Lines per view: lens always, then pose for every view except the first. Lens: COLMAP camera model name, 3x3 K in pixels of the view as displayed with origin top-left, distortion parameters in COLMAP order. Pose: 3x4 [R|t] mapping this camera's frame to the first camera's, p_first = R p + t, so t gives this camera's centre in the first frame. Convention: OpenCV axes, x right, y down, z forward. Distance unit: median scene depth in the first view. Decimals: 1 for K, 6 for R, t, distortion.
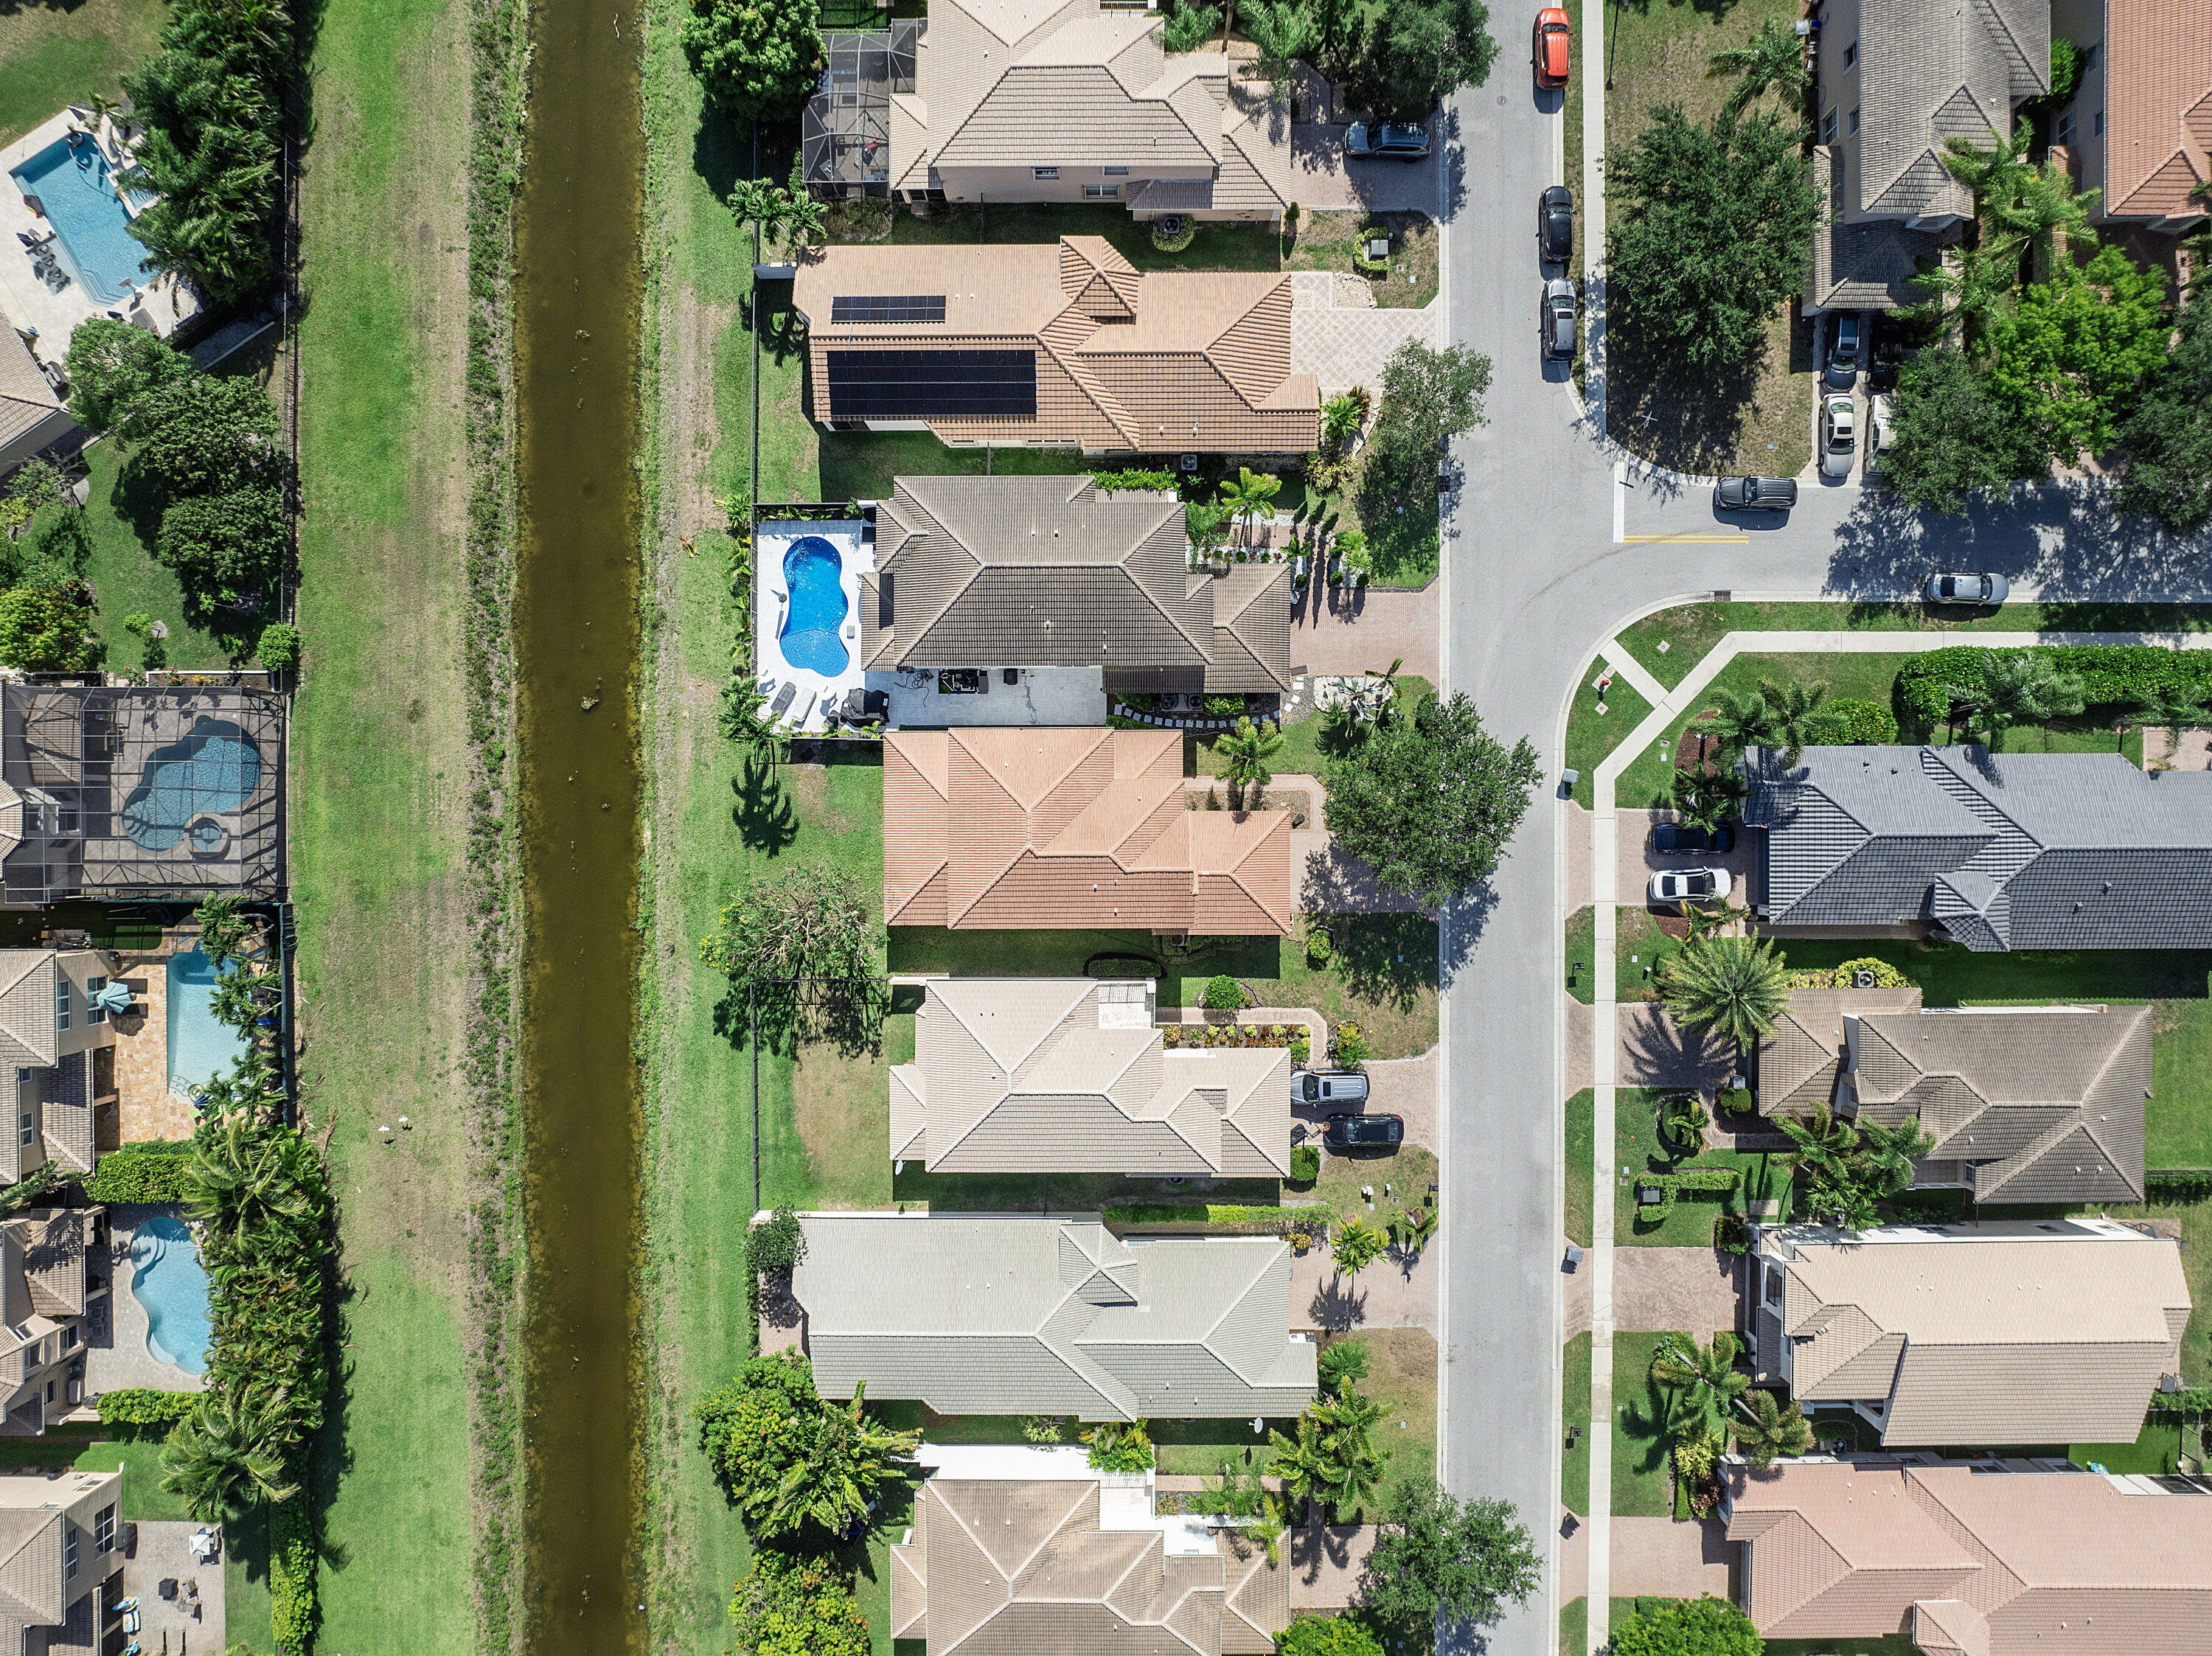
lens RADIAL K [[1537.3, 0, 1123.5], [0, 1537.3, 829.3], [0, 0, 1]] dist [-0.046867, 0.007721]
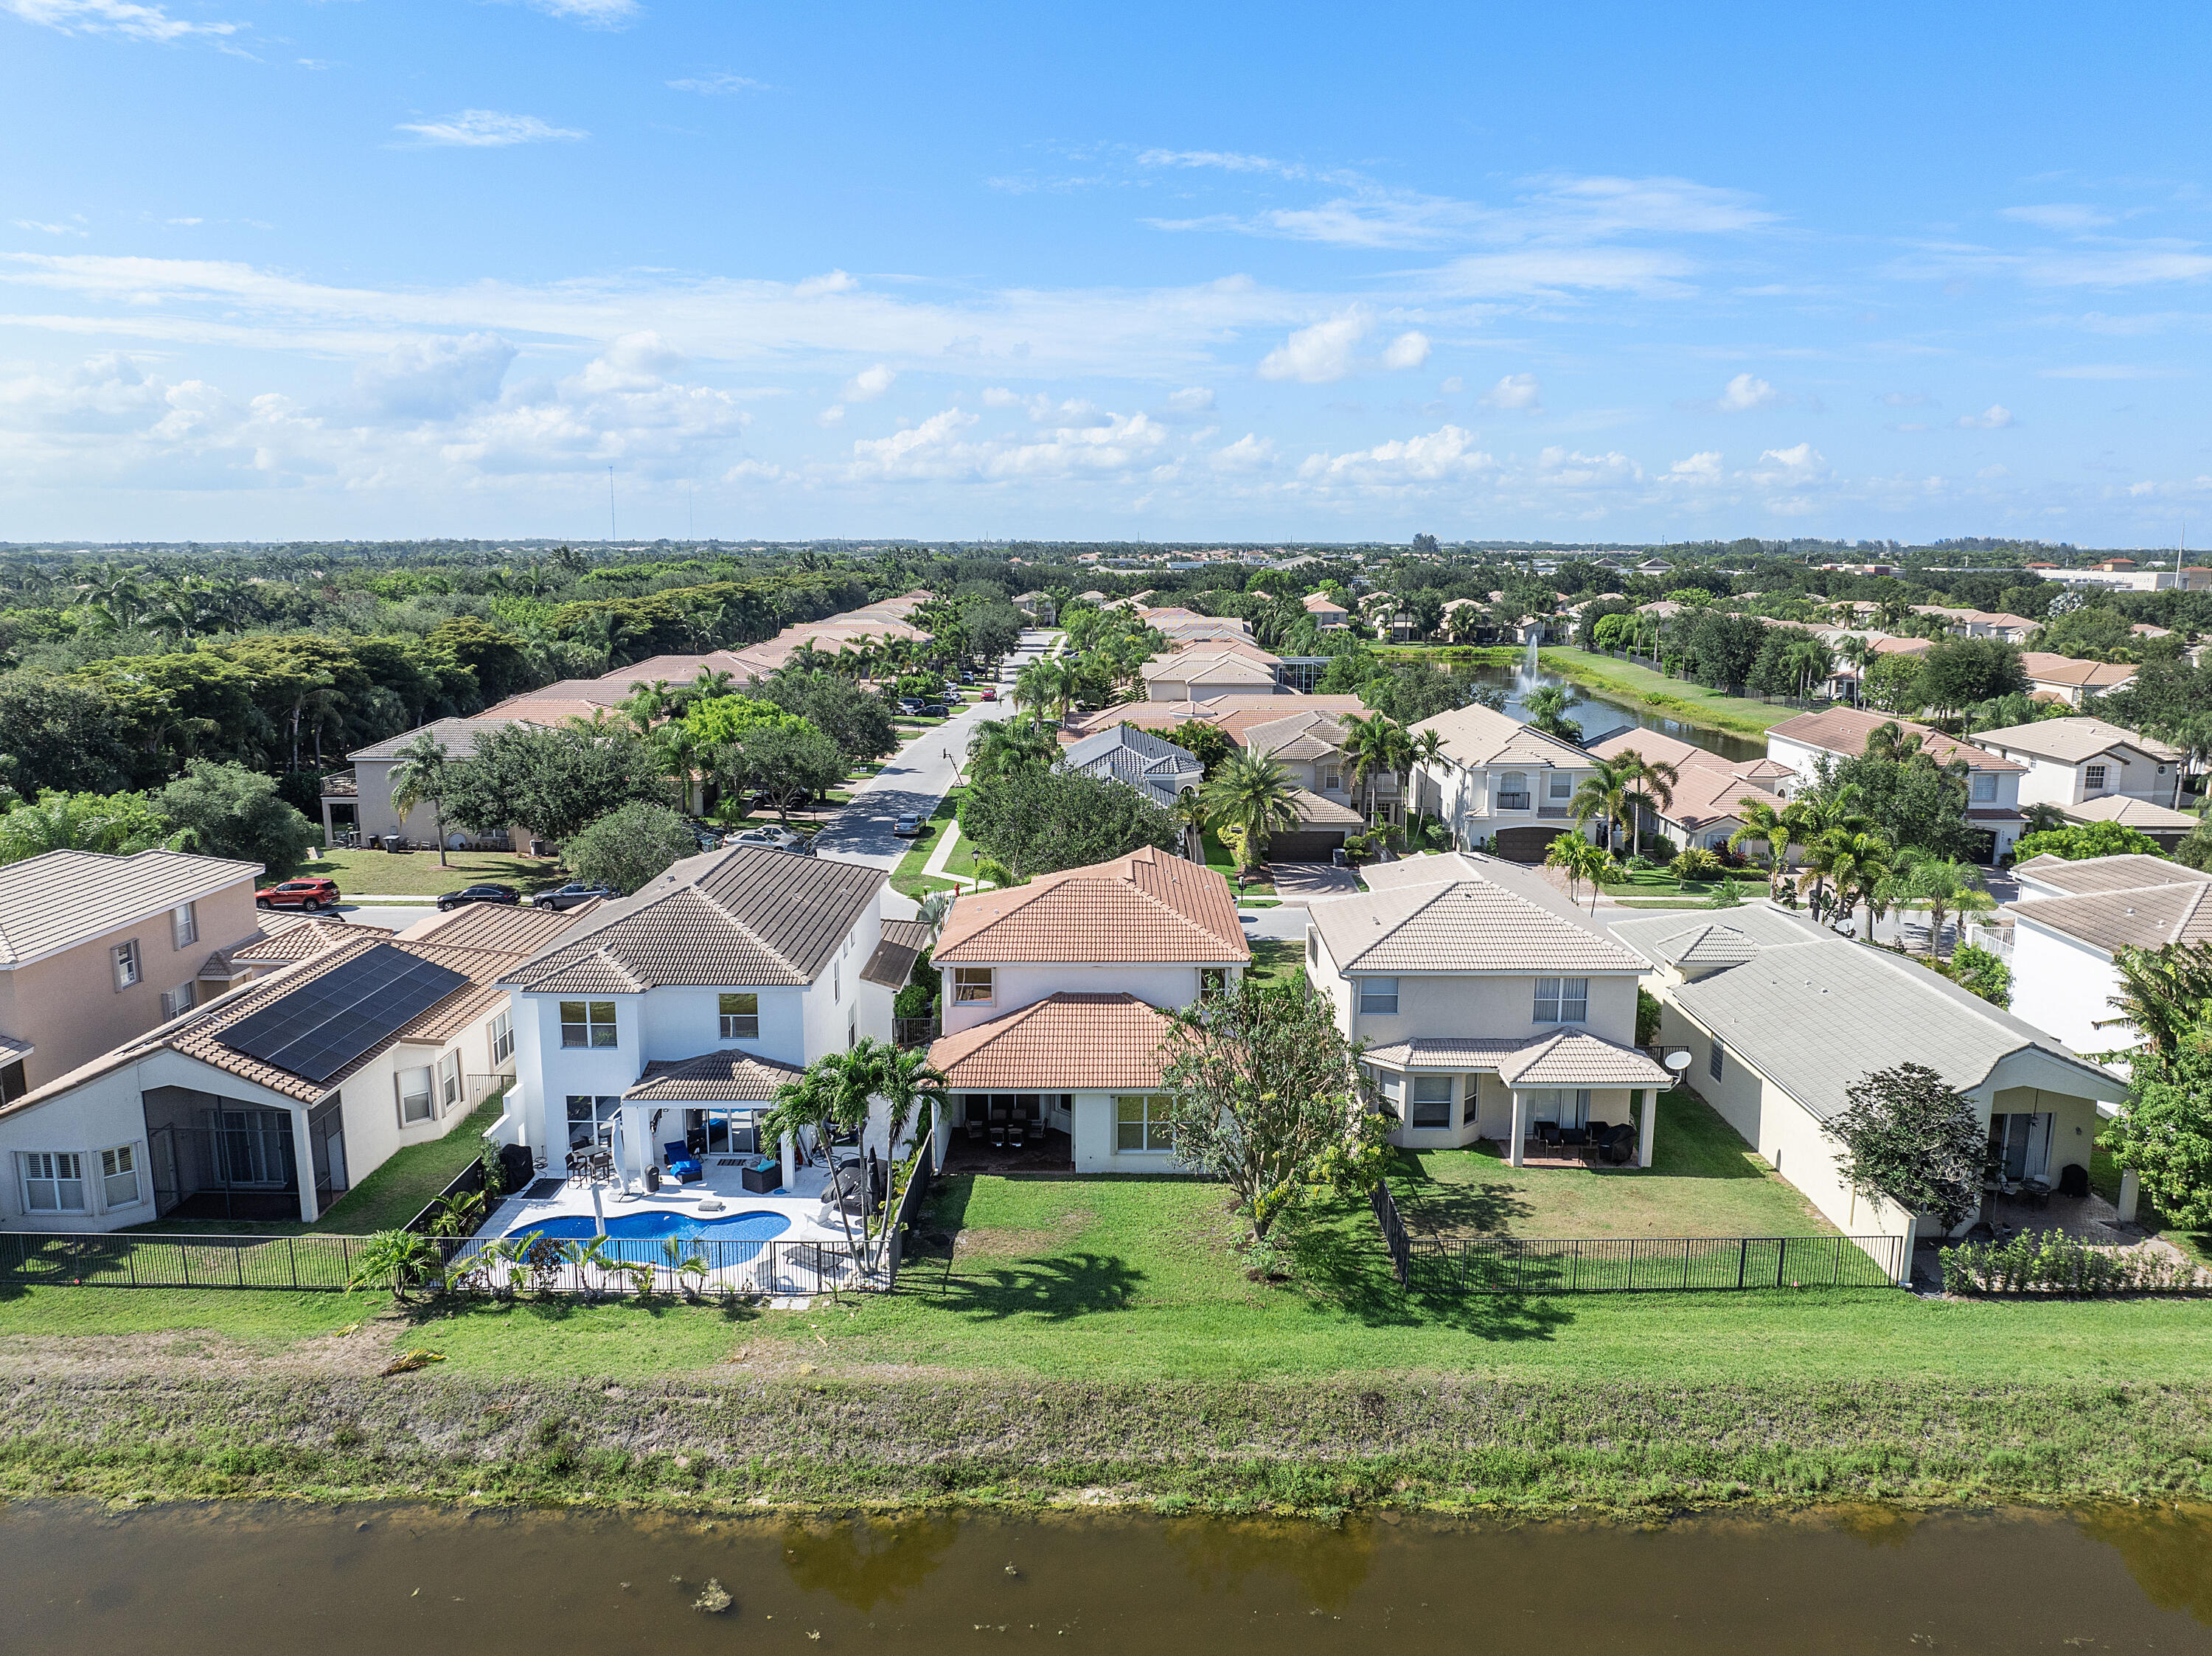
lens RADIAL K [[1537.3, 0, 1123.5], [0, 1537.3, 829.3], [0, 0, 1]] dist [-0.046867, 0.007721]
pose [[-0.006511, -0.164179, 0.986409, -0.673164], [0.999970, 0.003106, 0.007117, 0.007581], [-0.004233, 0.986426, 0.164154, 0.785597]]
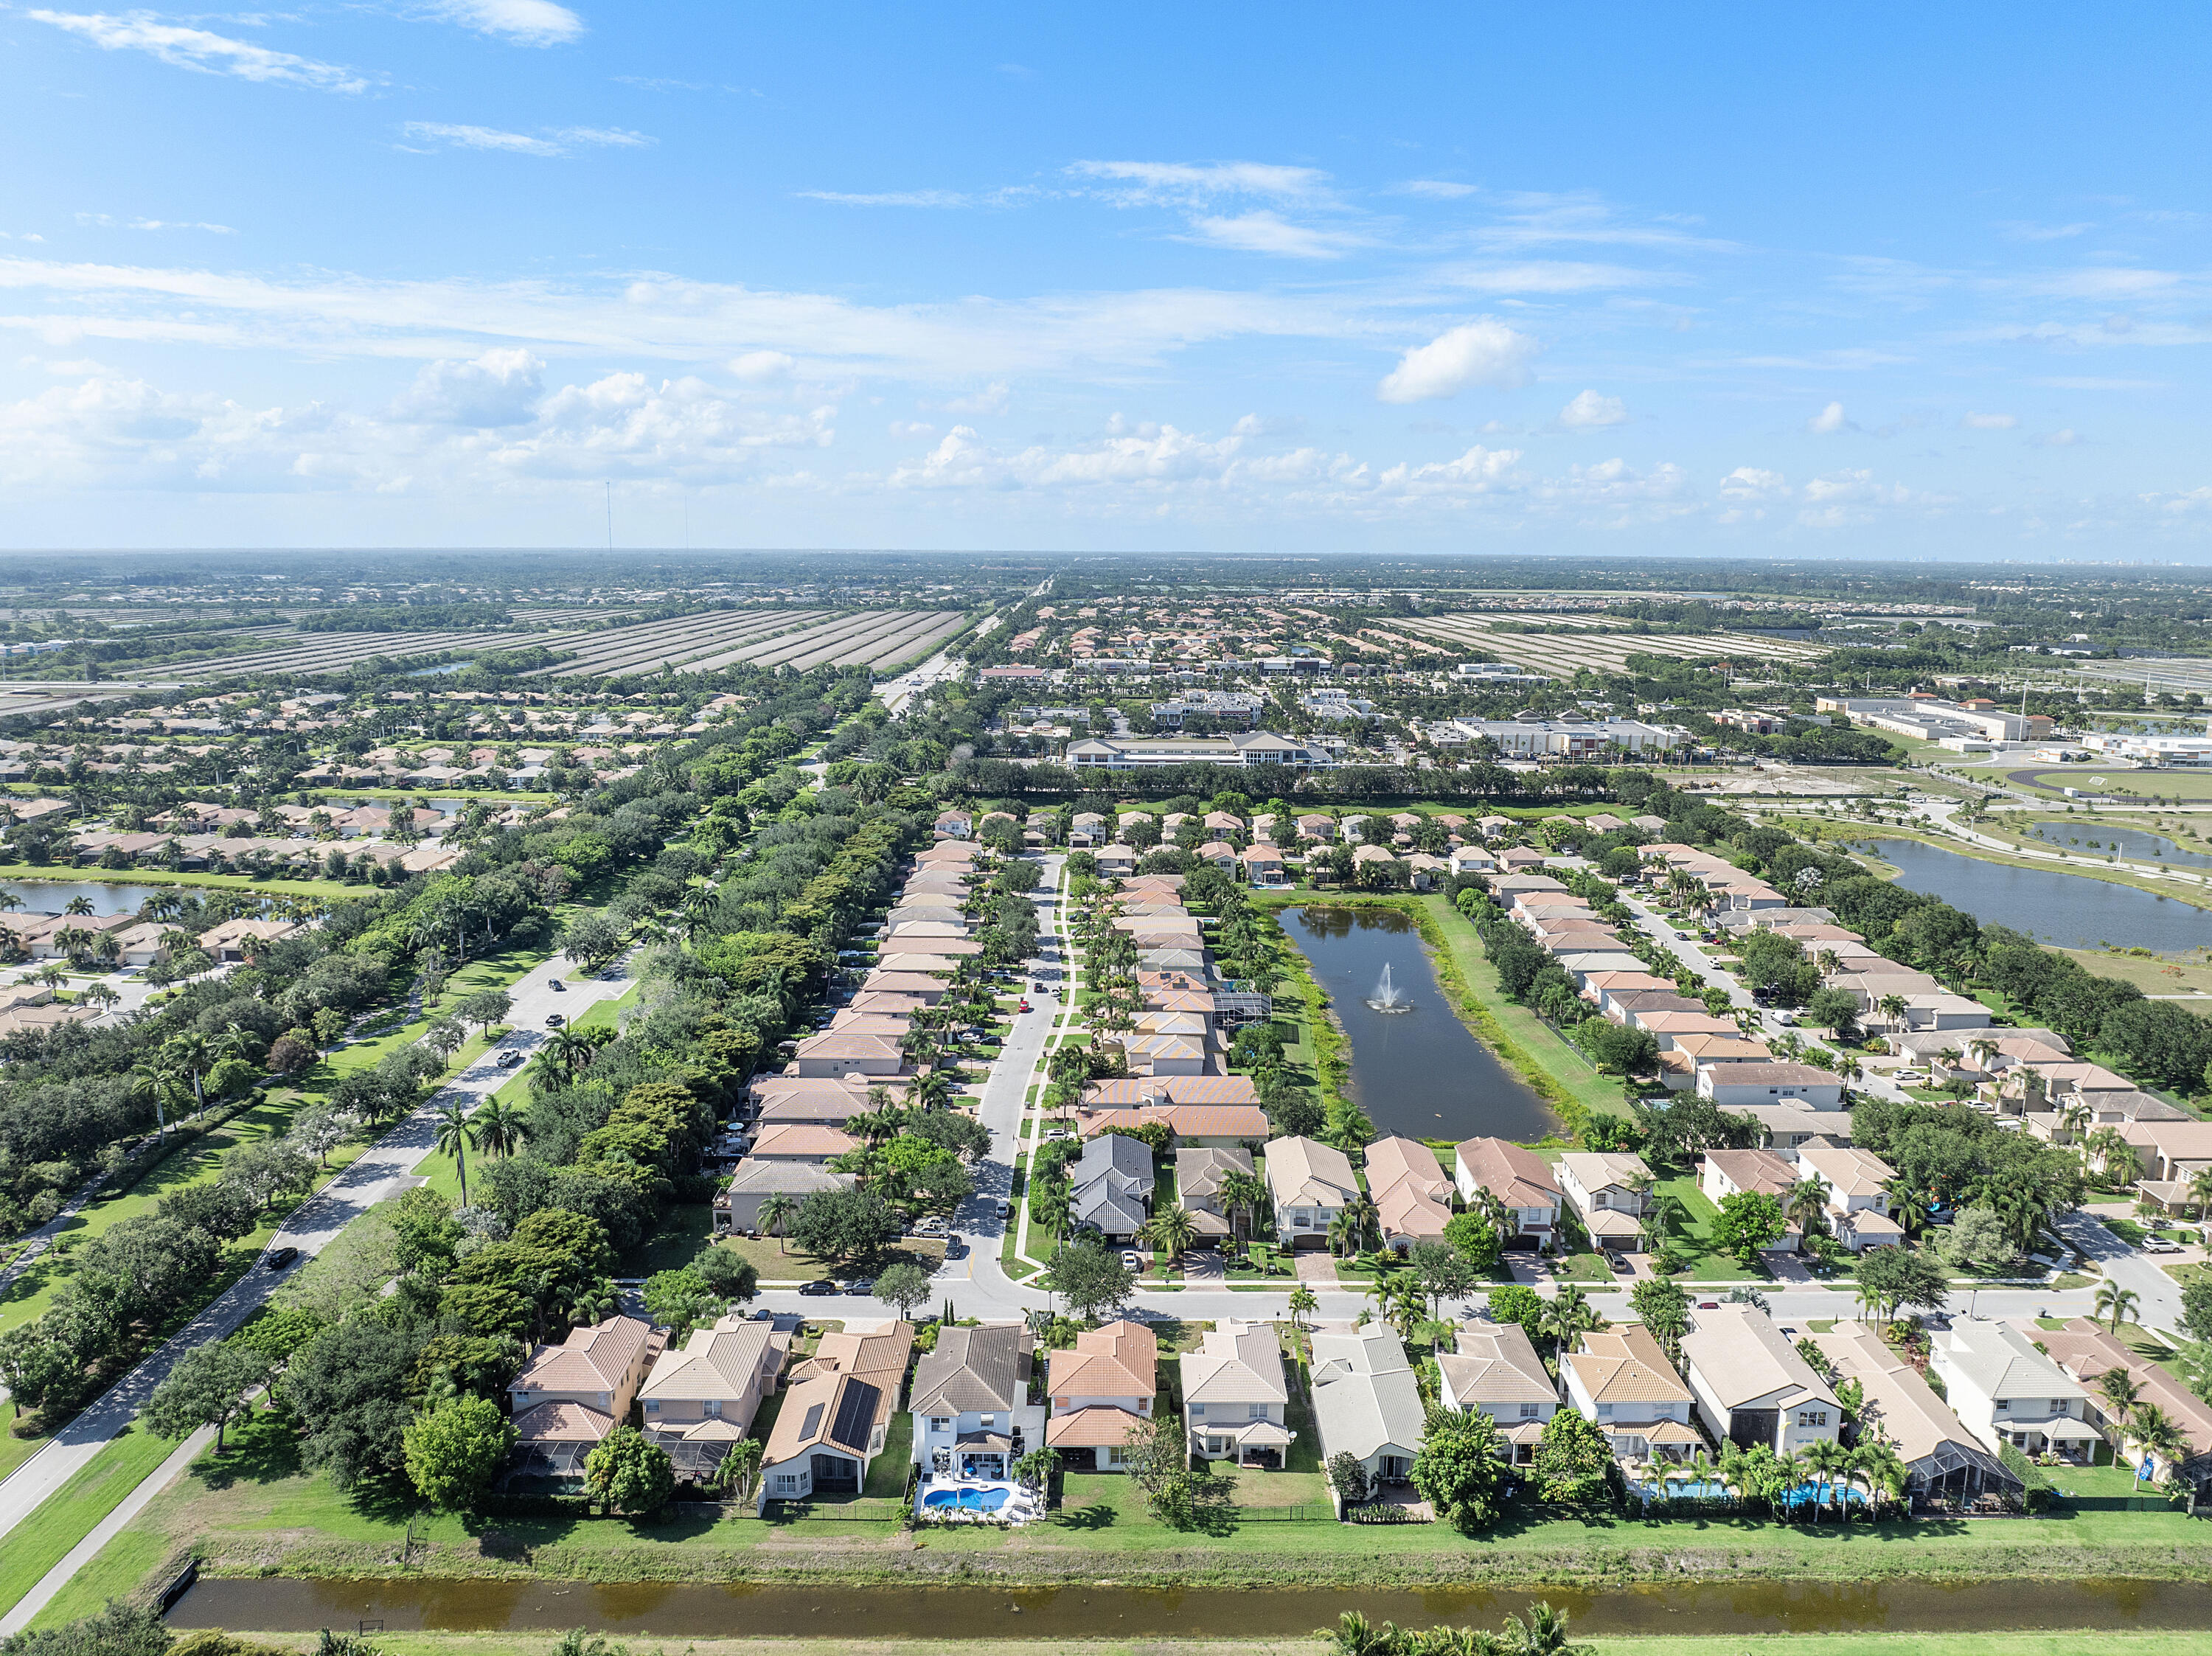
lens RADIAL K [[1537.3, 0, 1123.5], [0, 1537.3, 829.3], [0, 0, 1]] dist [-0.046867, 0.007721]
pose [[-0.012232, -0.164654, 0.986275, -1.702874], [0.999891, 0.006148, 0.013427, -0.002877], [-0.008274, 0.986332, 0.164561, 0.017332]]
